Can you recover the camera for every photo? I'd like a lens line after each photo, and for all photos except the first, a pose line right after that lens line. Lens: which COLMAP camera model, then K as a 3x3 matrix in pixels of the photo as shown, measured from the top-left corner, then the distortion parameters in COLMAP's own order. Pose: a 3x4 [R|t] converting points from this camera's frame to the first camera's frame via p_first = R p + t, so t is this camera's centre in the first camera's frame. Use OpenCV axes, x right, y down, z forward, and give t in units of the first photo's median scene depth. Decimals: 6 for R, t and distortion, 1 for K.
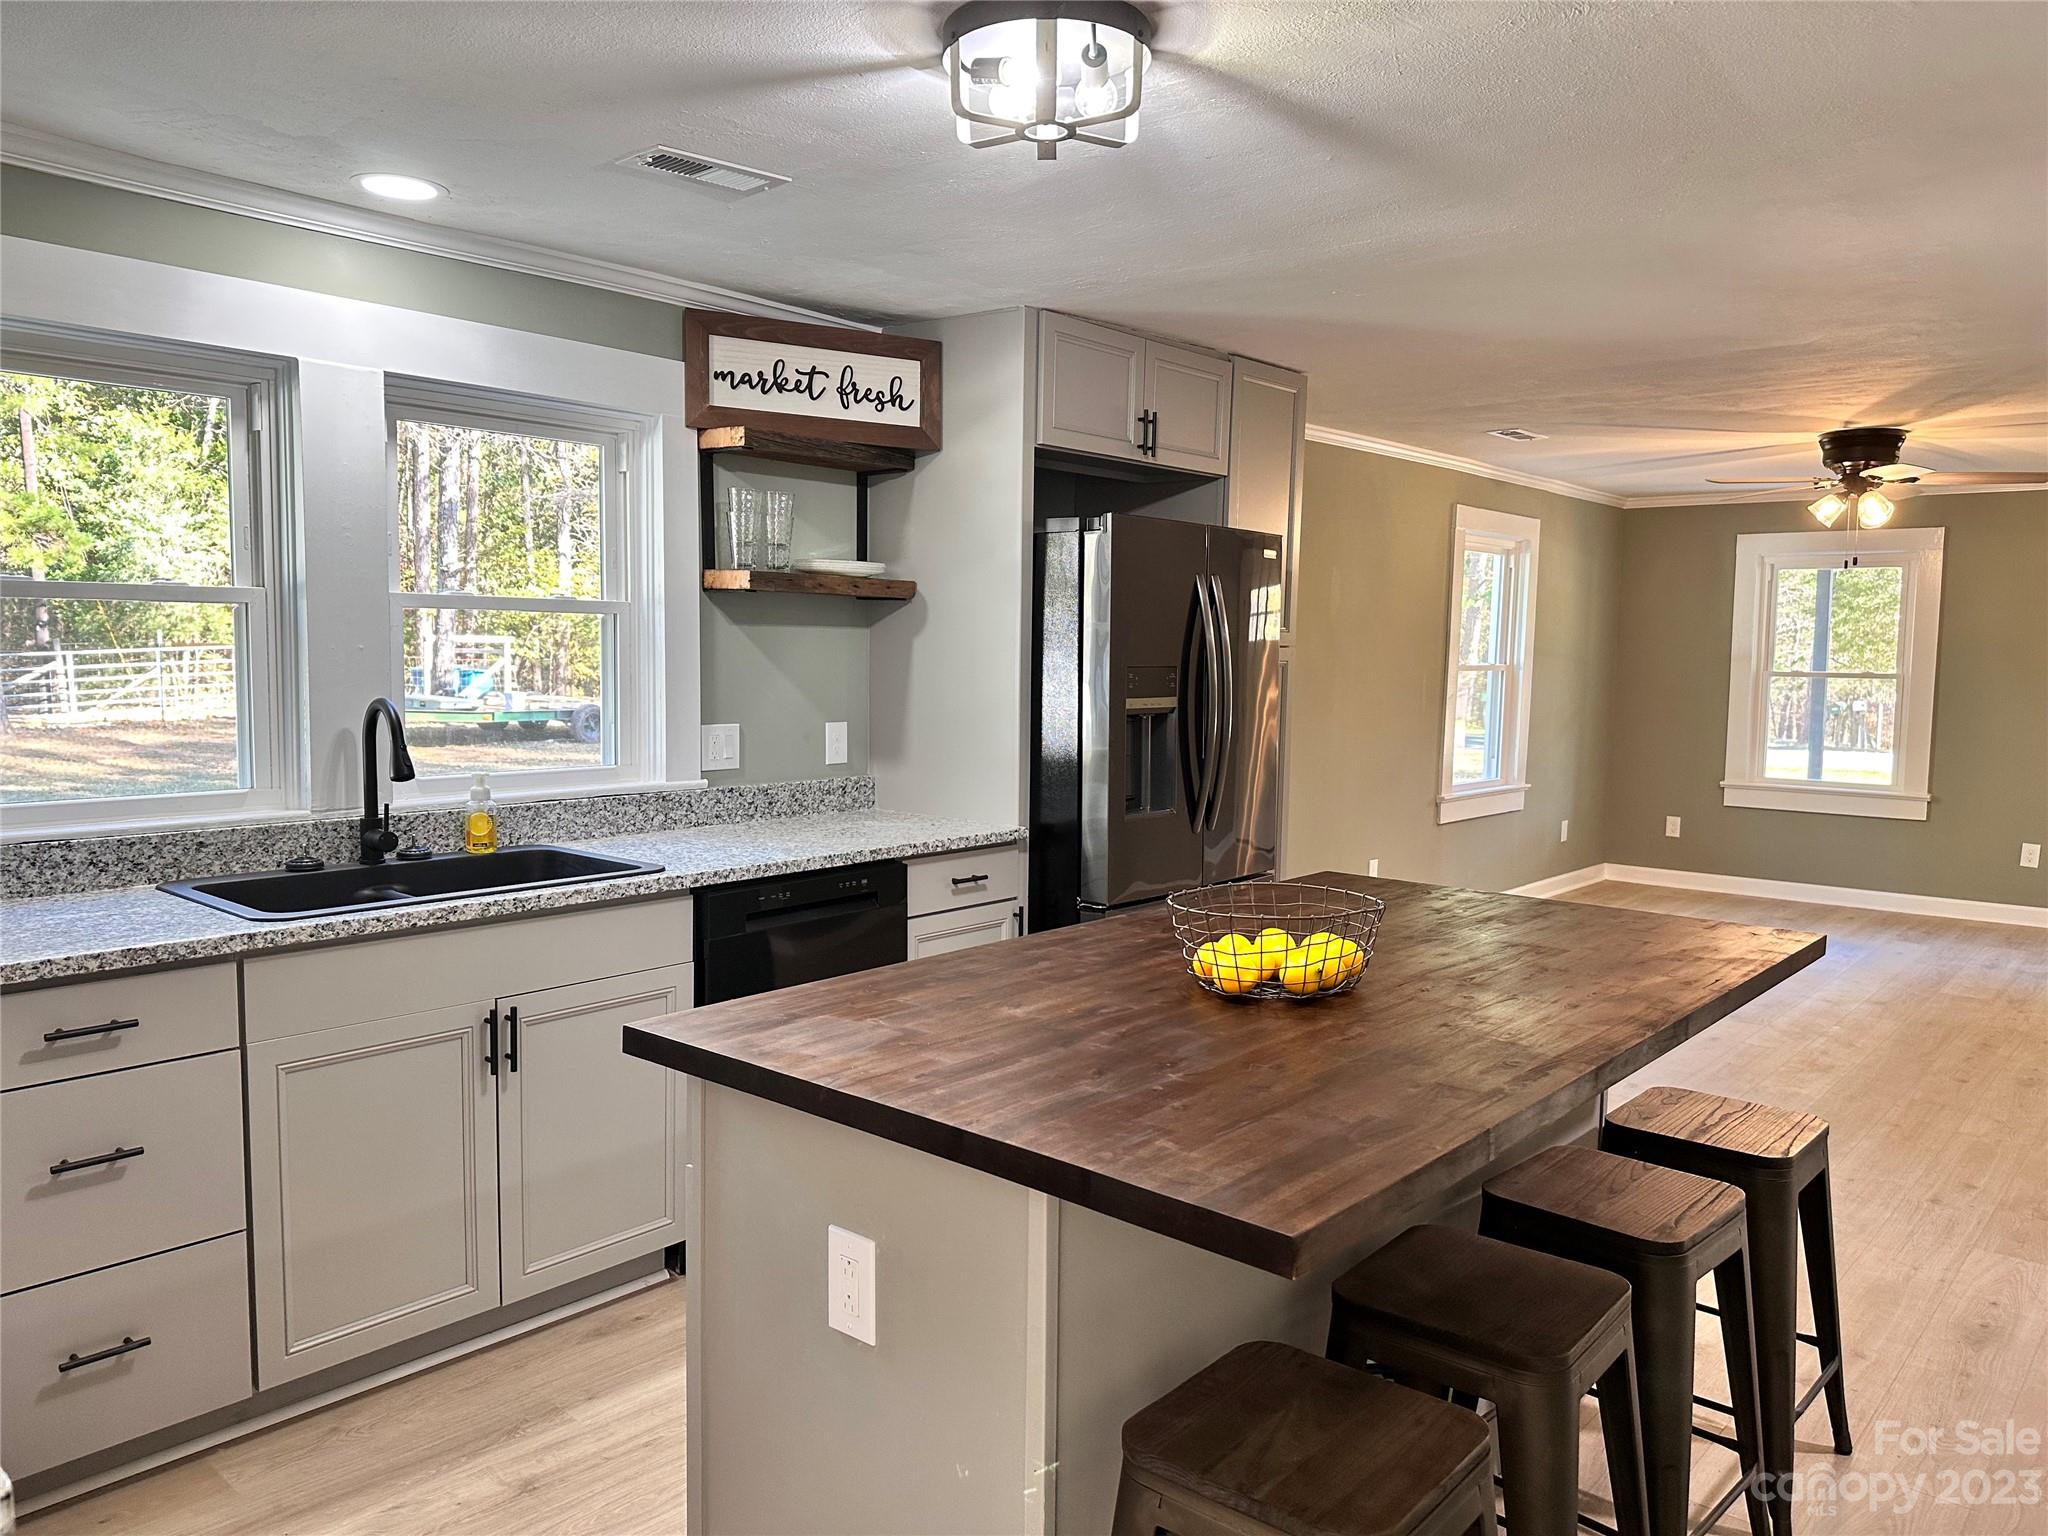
lens RADIAL K [[1427.1, 0, 1019.0], [0, 1427.1, 774.6], [0, 0, 1]] dist [0.099908, -0.163832]
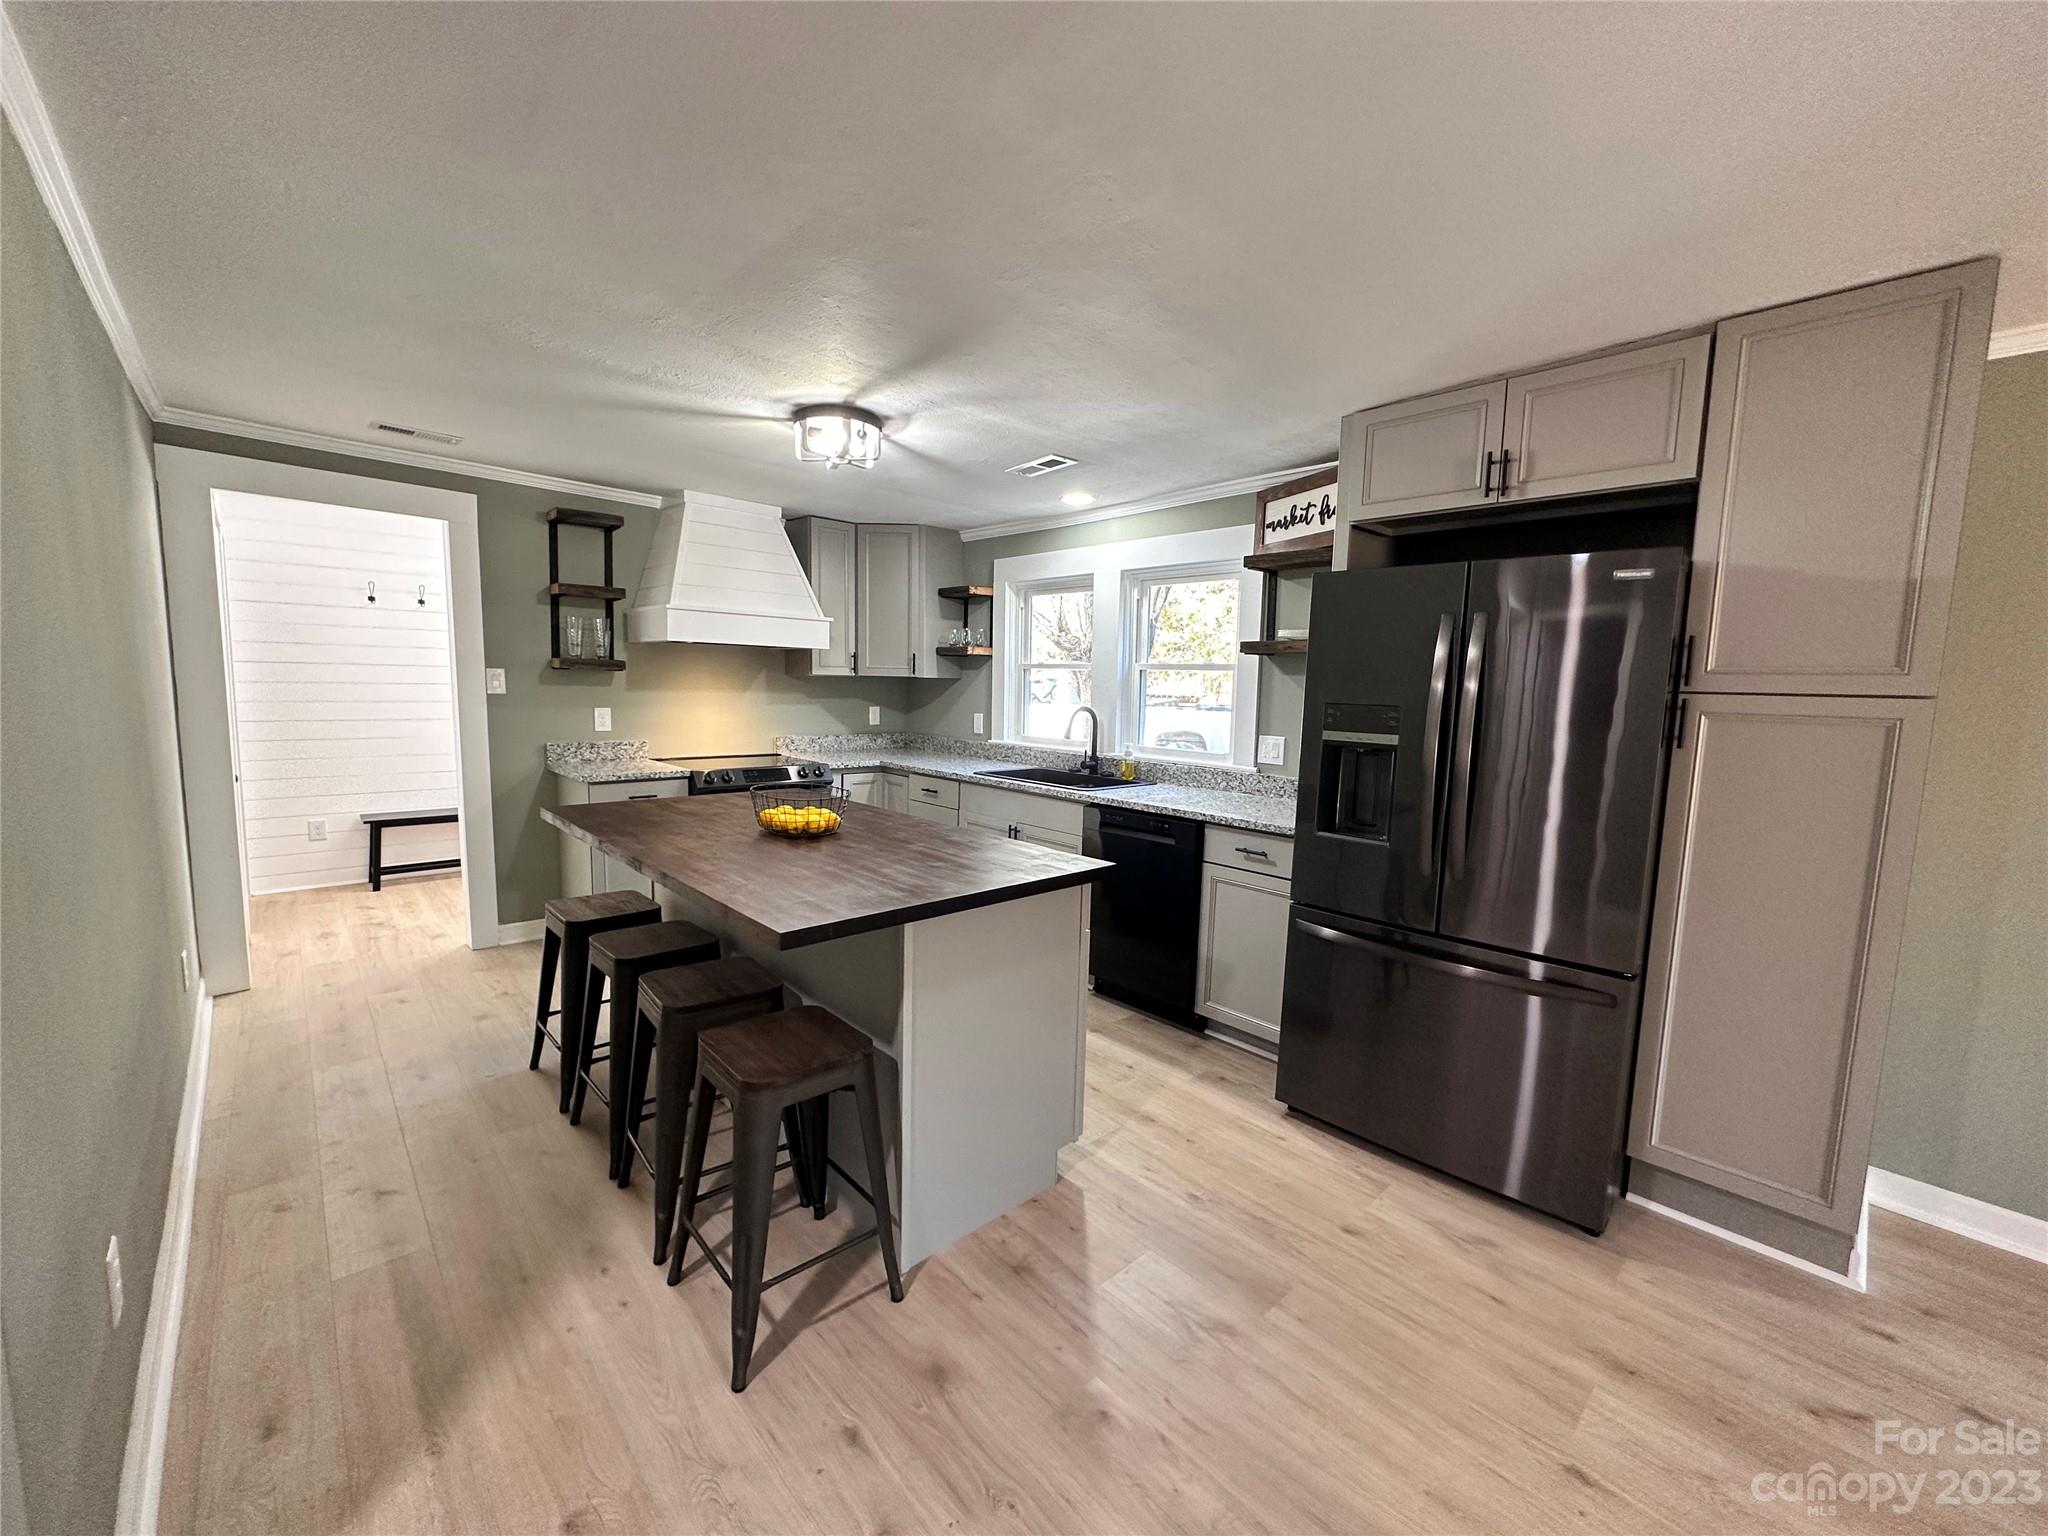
lens RADIAL K [[815.9, 0, 1025.0], [0, 815.9, 772.4], [0, 0, 1]] dist [-0.001908, 0.000321]
pose [[-0.097658, 0.094638, -0.990710, 0.496407], [-0.116186, 0.987577, 0.105791, -0.039998], [0.988415, 0.125438, -0.085449, 0.535045]]
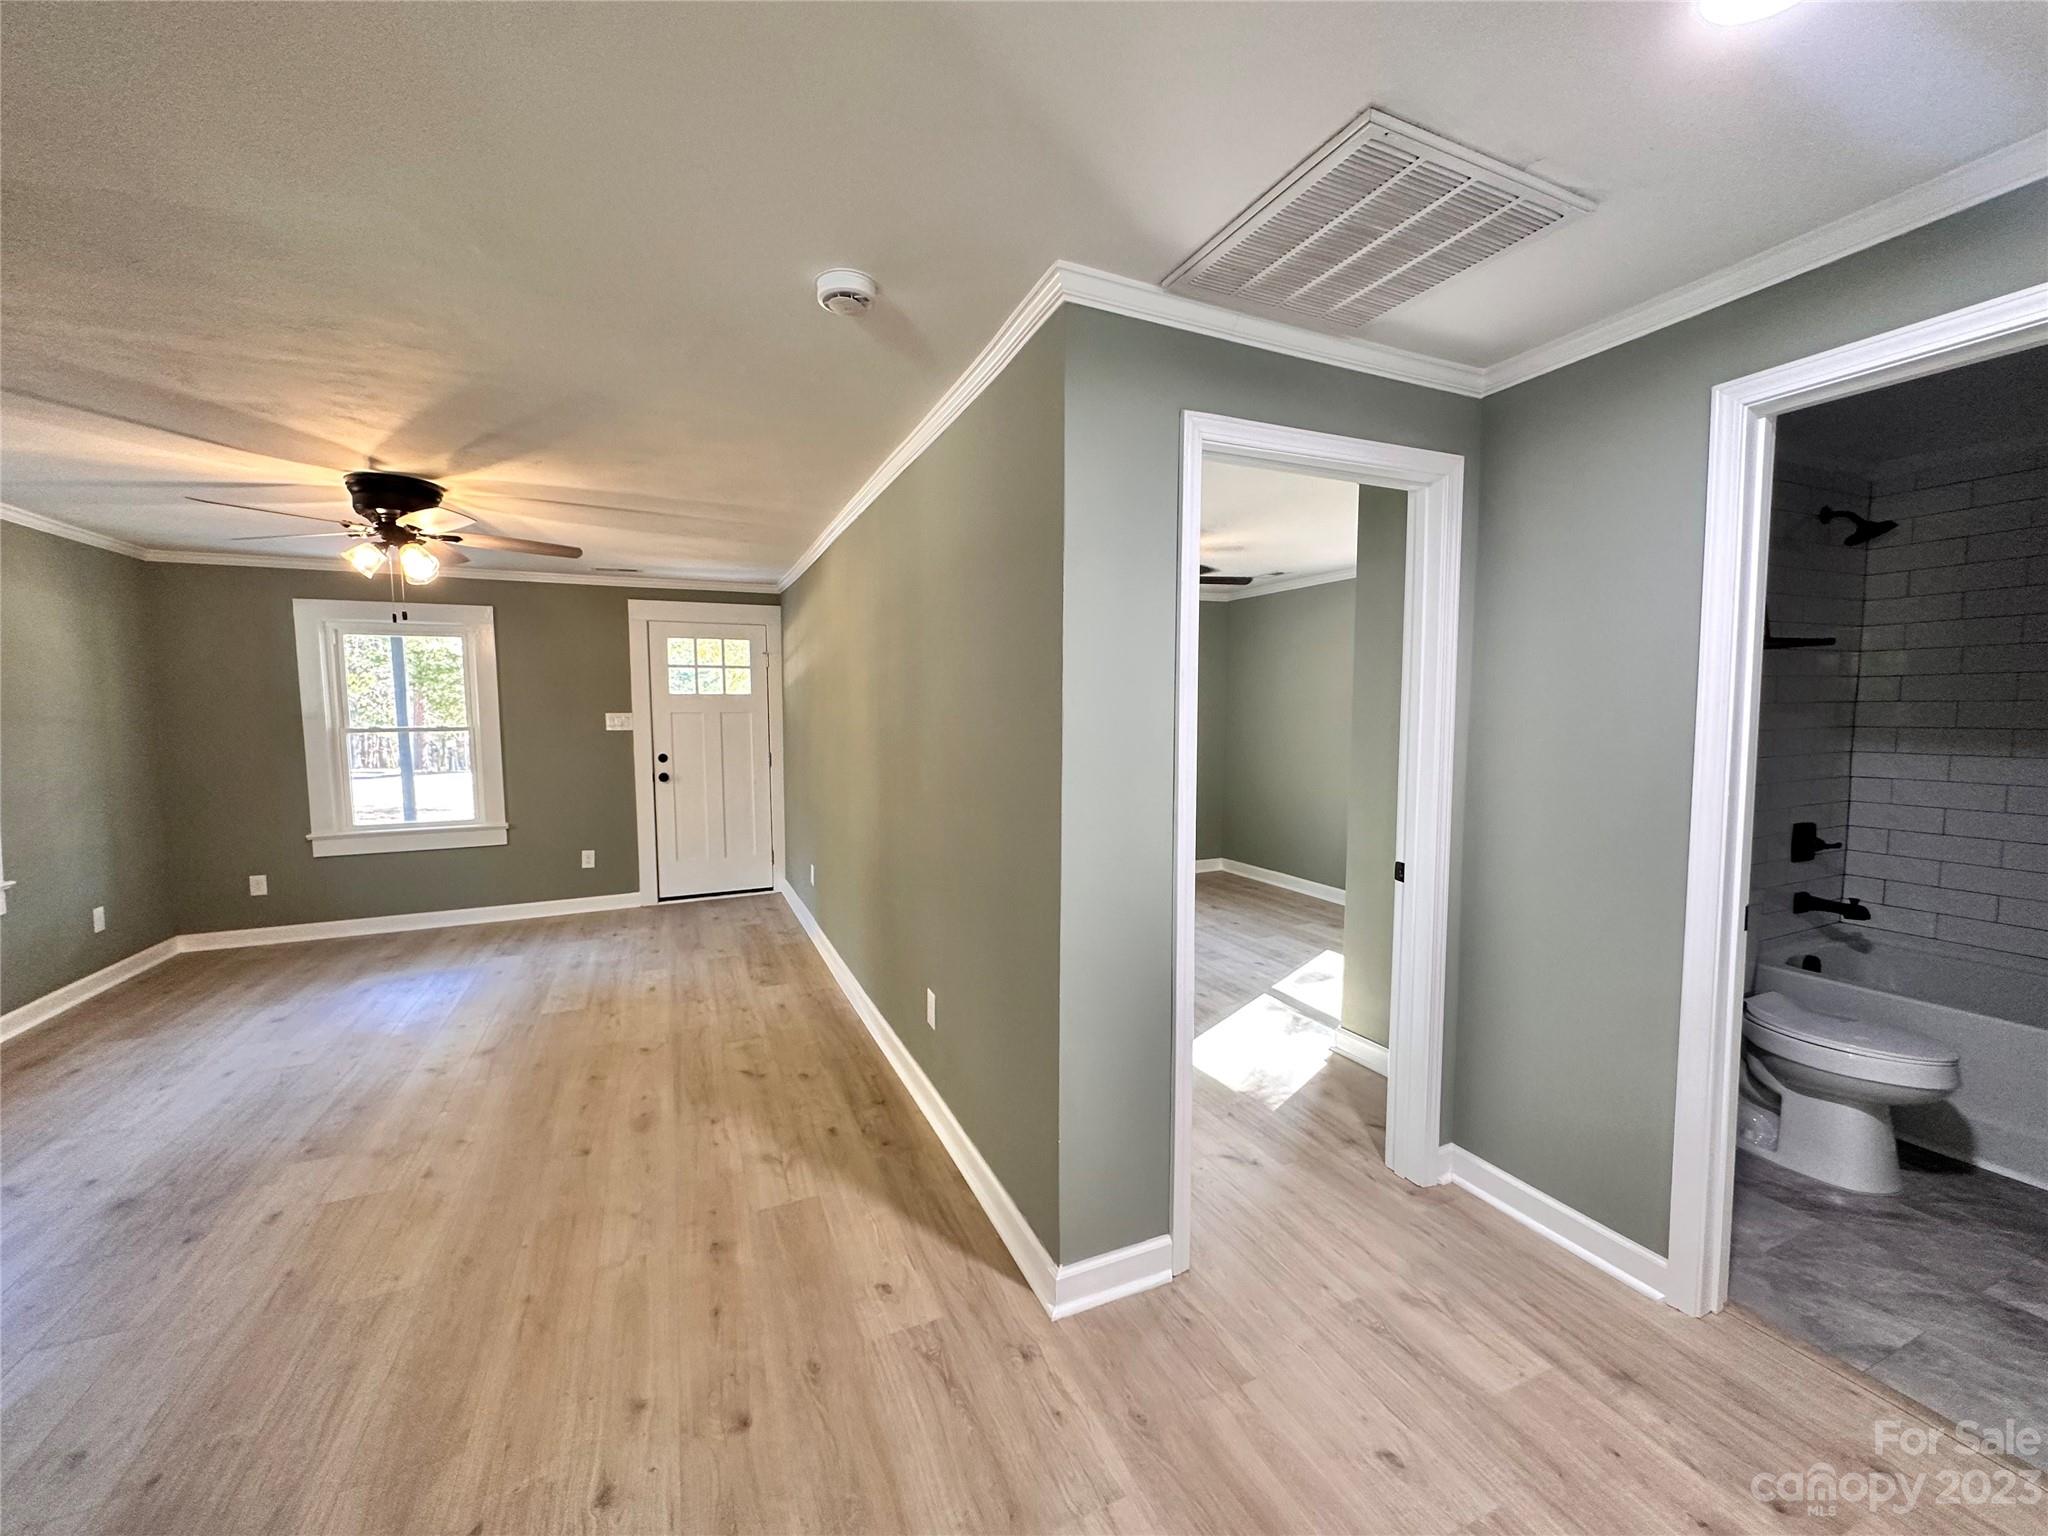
lens RADIAL K [[818.8, 0, 1021.2], [0, 818.8, 771.2], [0, 0, 1]] dist [-0.000732, 0.000323]
pose [[0.422783, -0.086148, 0.902127, 0.254604], [0.094348, 0.994246, 0.050728, -0.032598], [-0.901306, 0.063667, 0.428478, 0.408571]]
